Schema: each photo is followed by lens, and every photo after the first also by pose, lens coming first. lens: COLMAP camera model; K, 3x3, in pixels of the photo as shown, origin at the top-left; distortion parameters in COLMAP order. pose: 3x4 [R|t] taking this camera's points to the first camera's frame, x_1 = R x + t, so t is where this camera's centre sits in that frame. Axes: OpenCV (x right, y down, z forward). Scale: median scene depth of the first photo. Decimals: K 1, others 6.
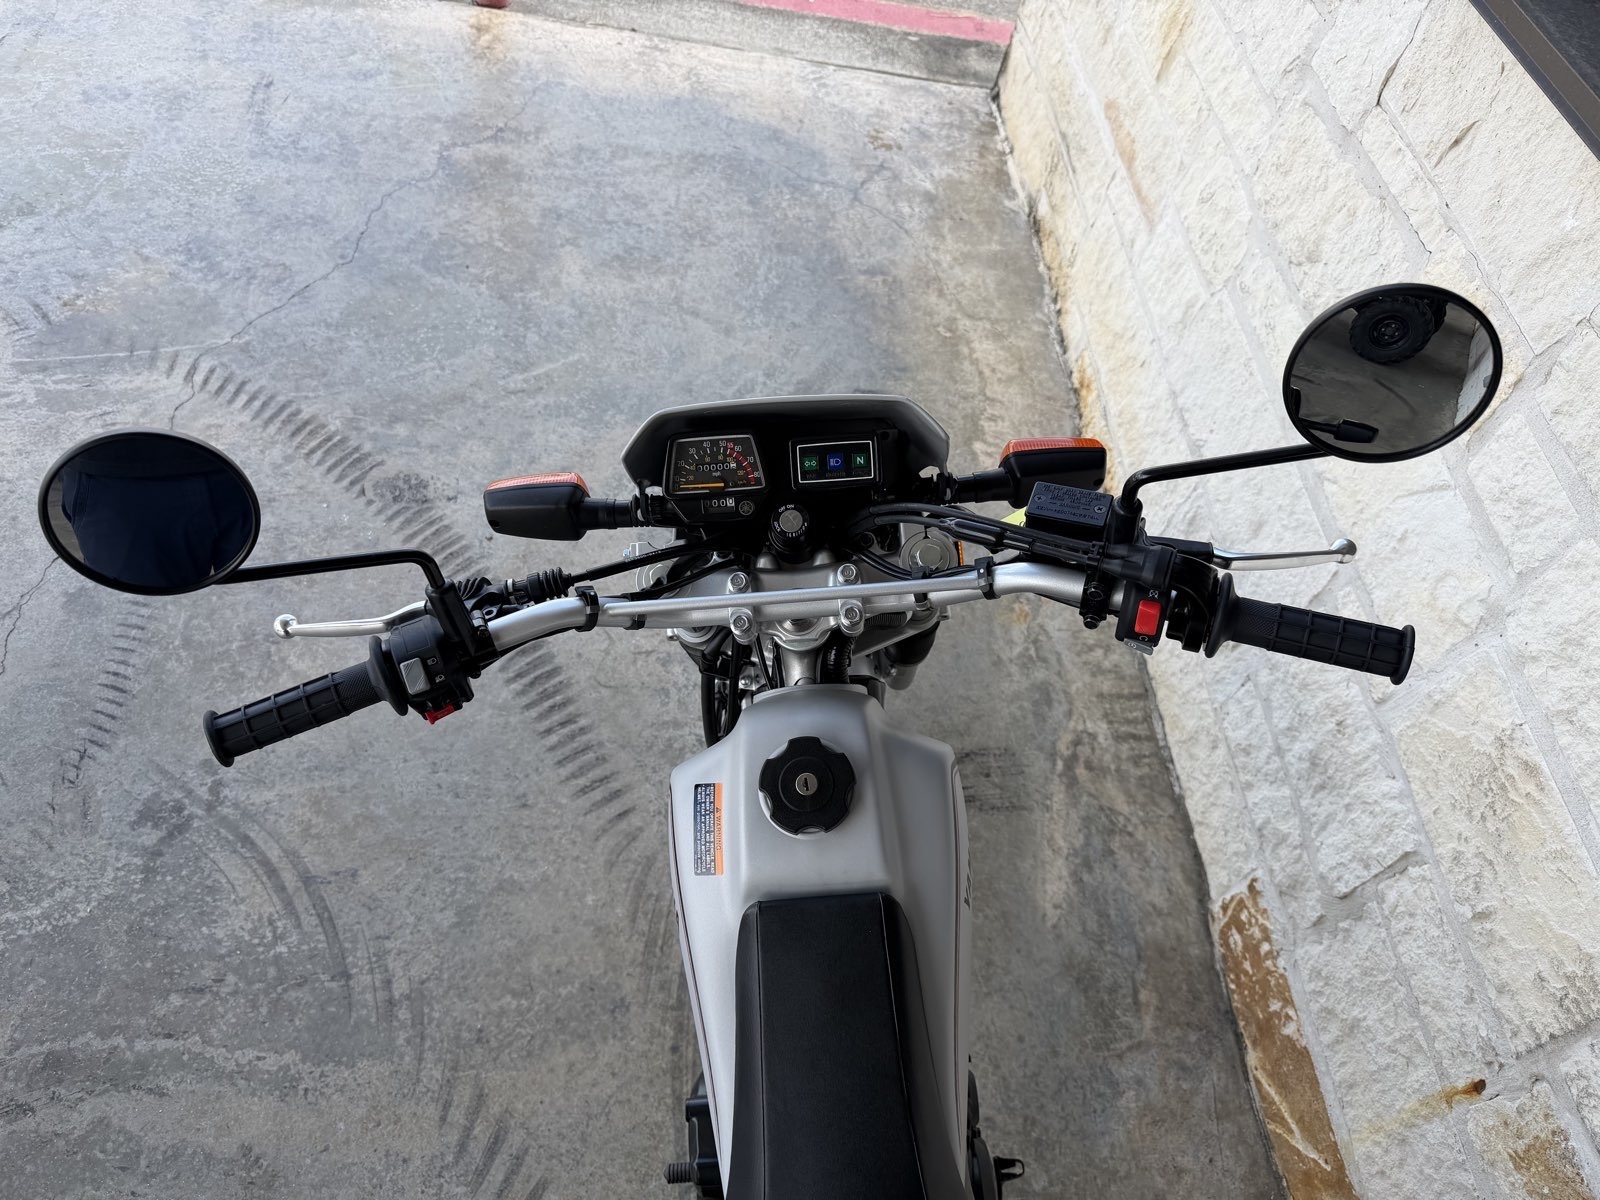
lens RADIAL K [[1131.6, 0, 800.0], [0, 1131.6, 600.0], [0, 0, 1]] dist [0.020386, -0.018291]
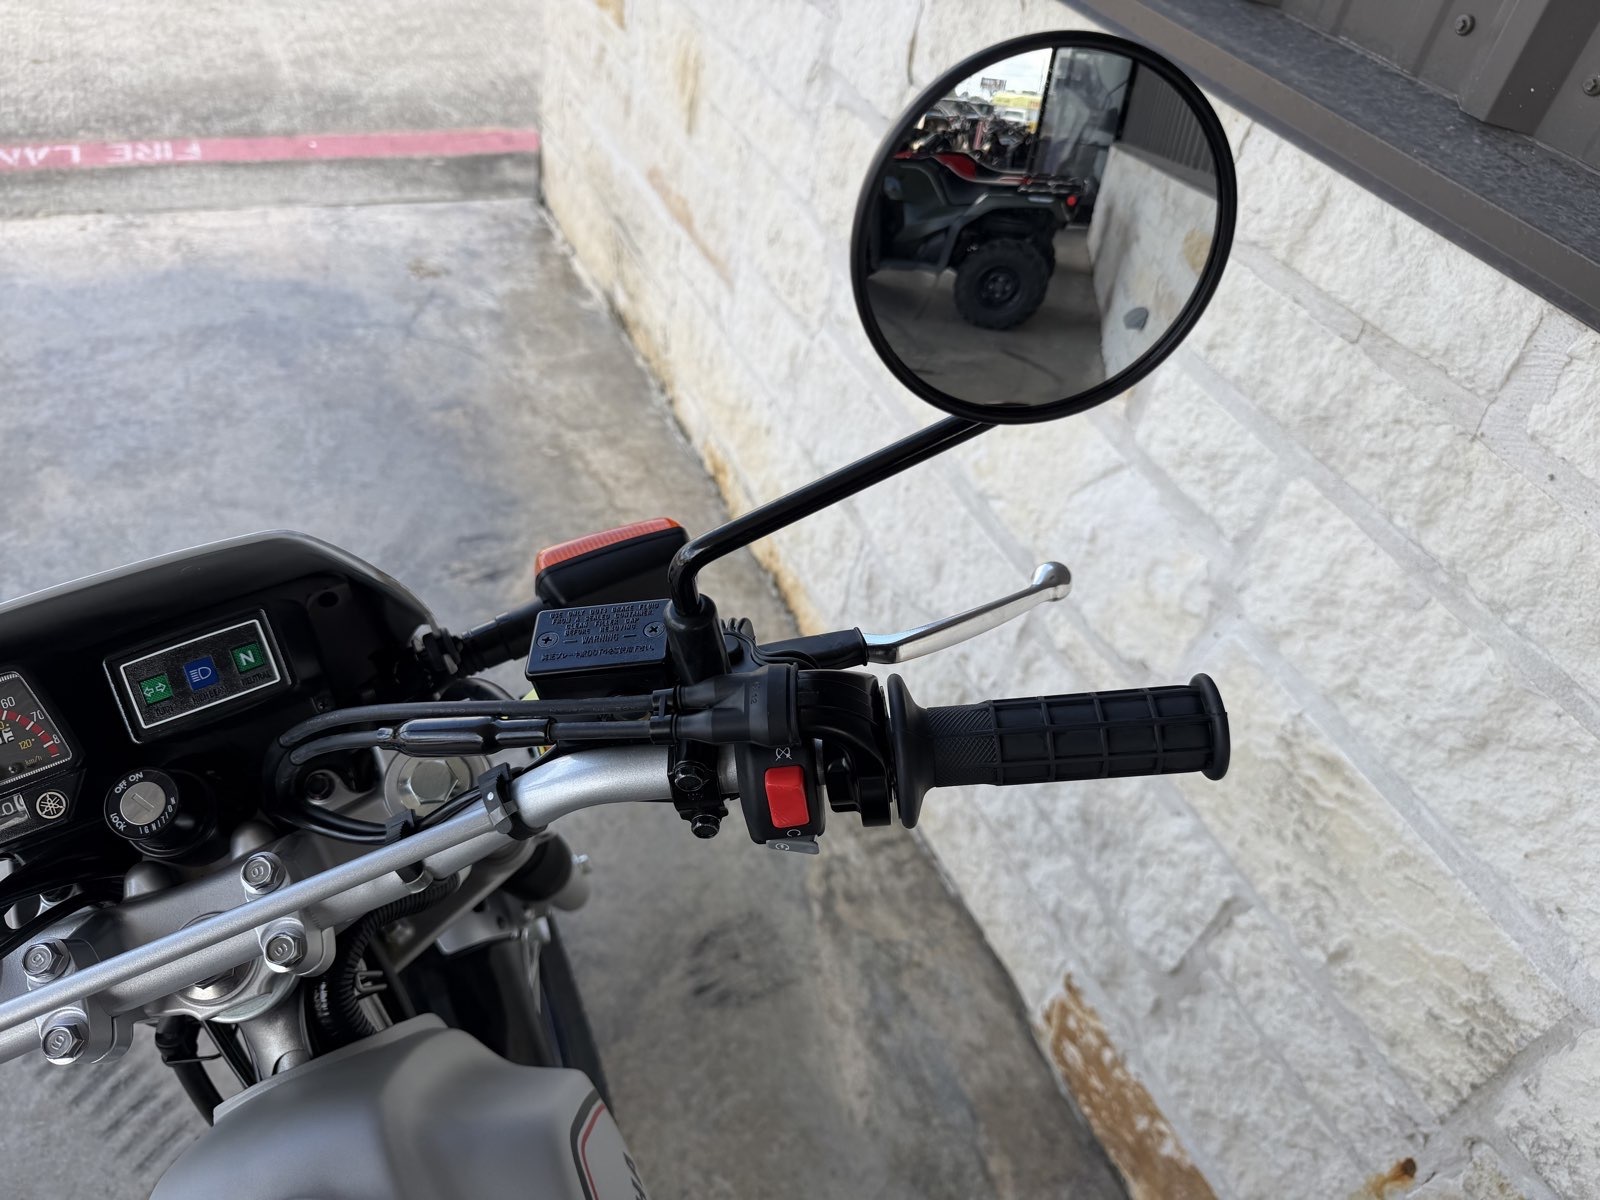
lens RADIAL K [[1132.4, 0, 800.0], [0, 1132.4, 600.0], [0, 0, 1]] dist [0.020724, -0.020422]
pose [[0.927767, -0.278206, 0.248697, 0.088010], [0.303735, 0.950168, -0.070178, -0.014813], [-0.216781, 0.140647, 0.966036, 0.203064]]
